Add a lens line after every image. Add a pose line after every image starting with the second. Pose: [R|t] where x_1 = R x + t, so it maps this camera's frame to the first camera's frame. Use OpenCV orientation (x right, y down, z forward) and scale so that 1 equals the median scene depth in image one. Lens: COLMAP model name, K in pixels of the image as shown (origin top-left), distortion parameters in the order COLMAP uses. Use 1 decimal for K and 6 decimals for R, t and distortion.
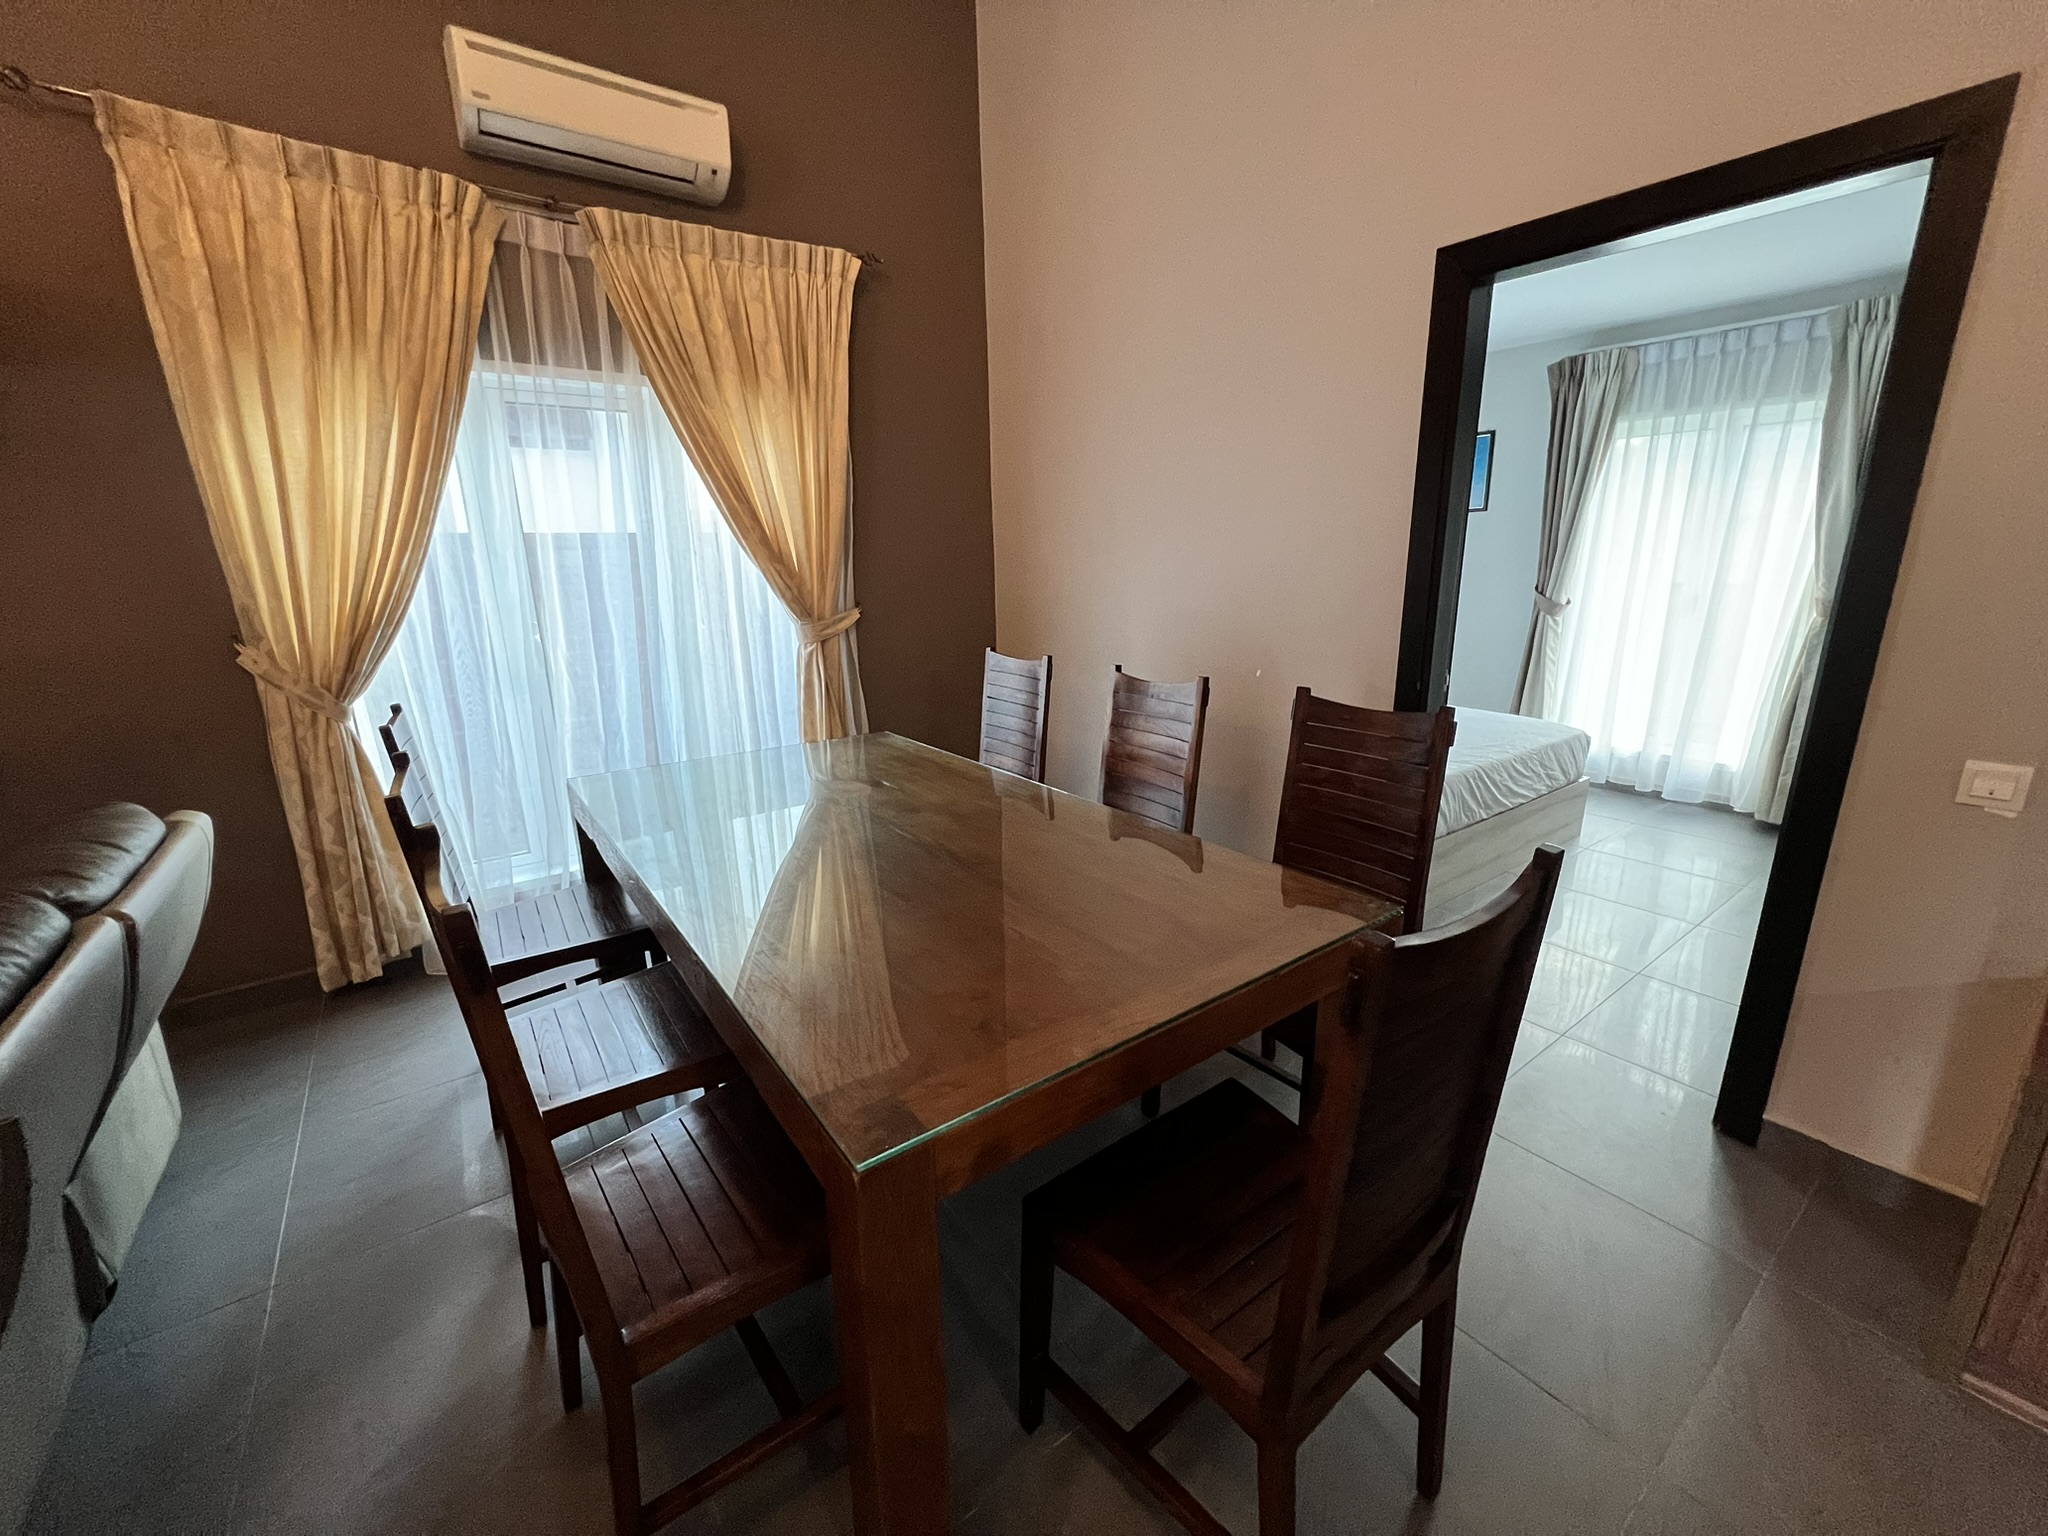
lens RADIAL K [[822.4, 0, 1031.2], [0, 822.4, 772.6], [0, 0, 1]] dist [0.001122, 0.000055]
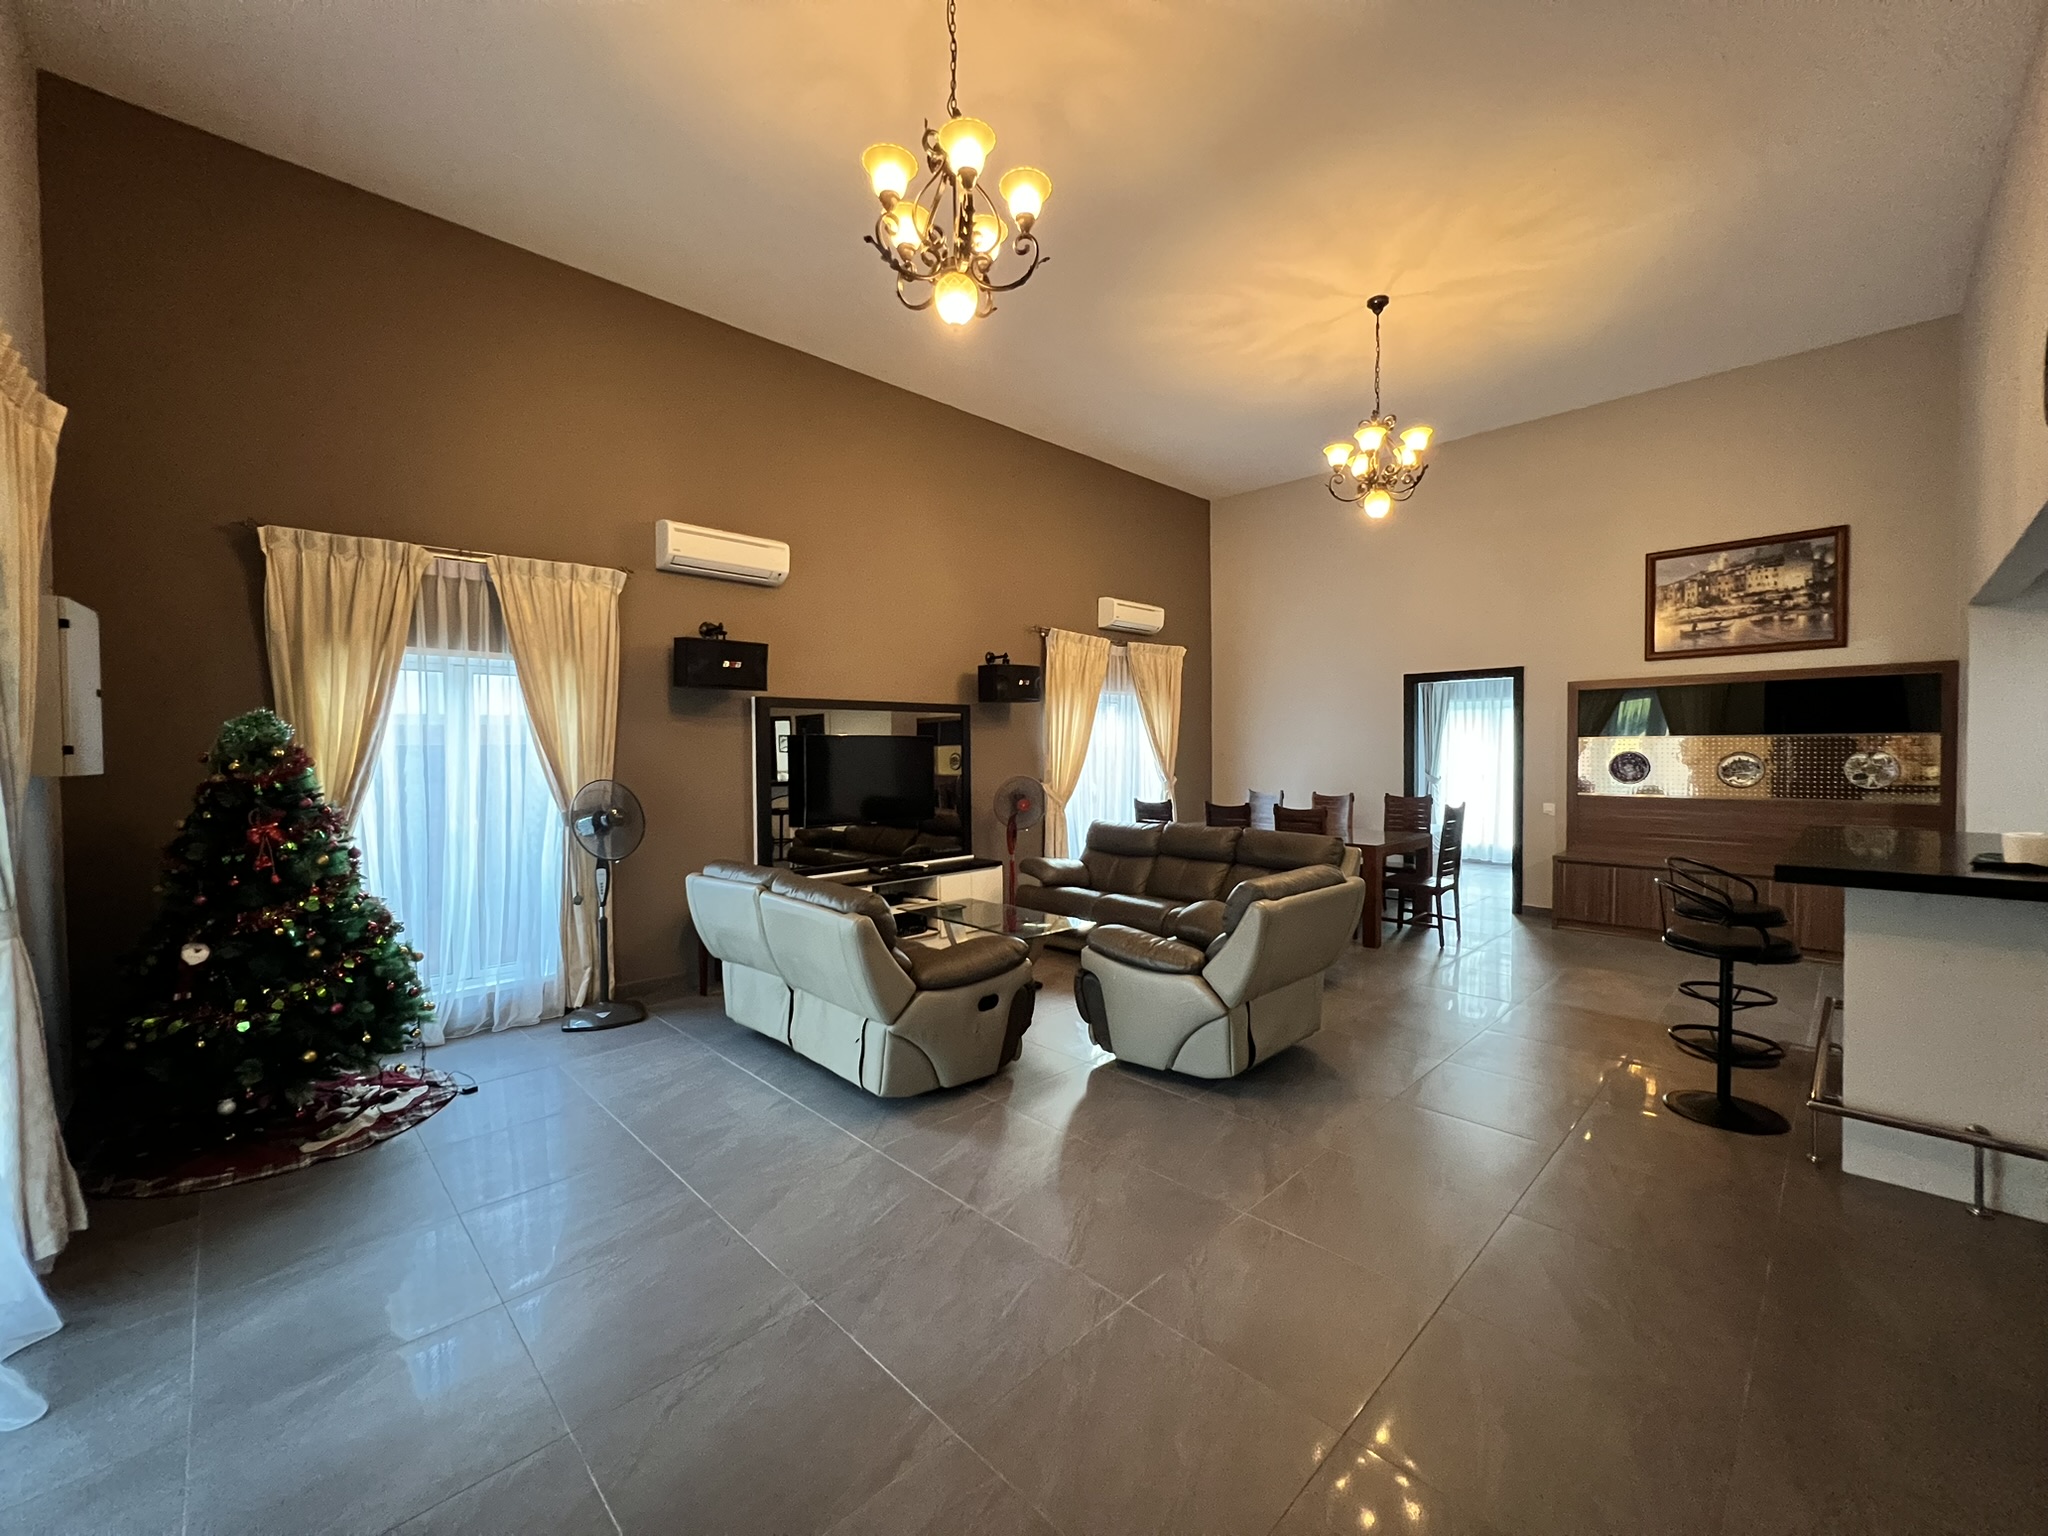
lens RADIAL K [[818.0, 0, 1024.0], [0, 818.0, 768.0], [0, 0, 1]] dist [-0.000477, -0.000051]
pose [[0.991468, 0.008072, 0.130097, -1.254485], [0.022824, 0.971910, -0.234244, 0.434751], [-0.128333, 0.235215, 0.963434, -1.656938]]
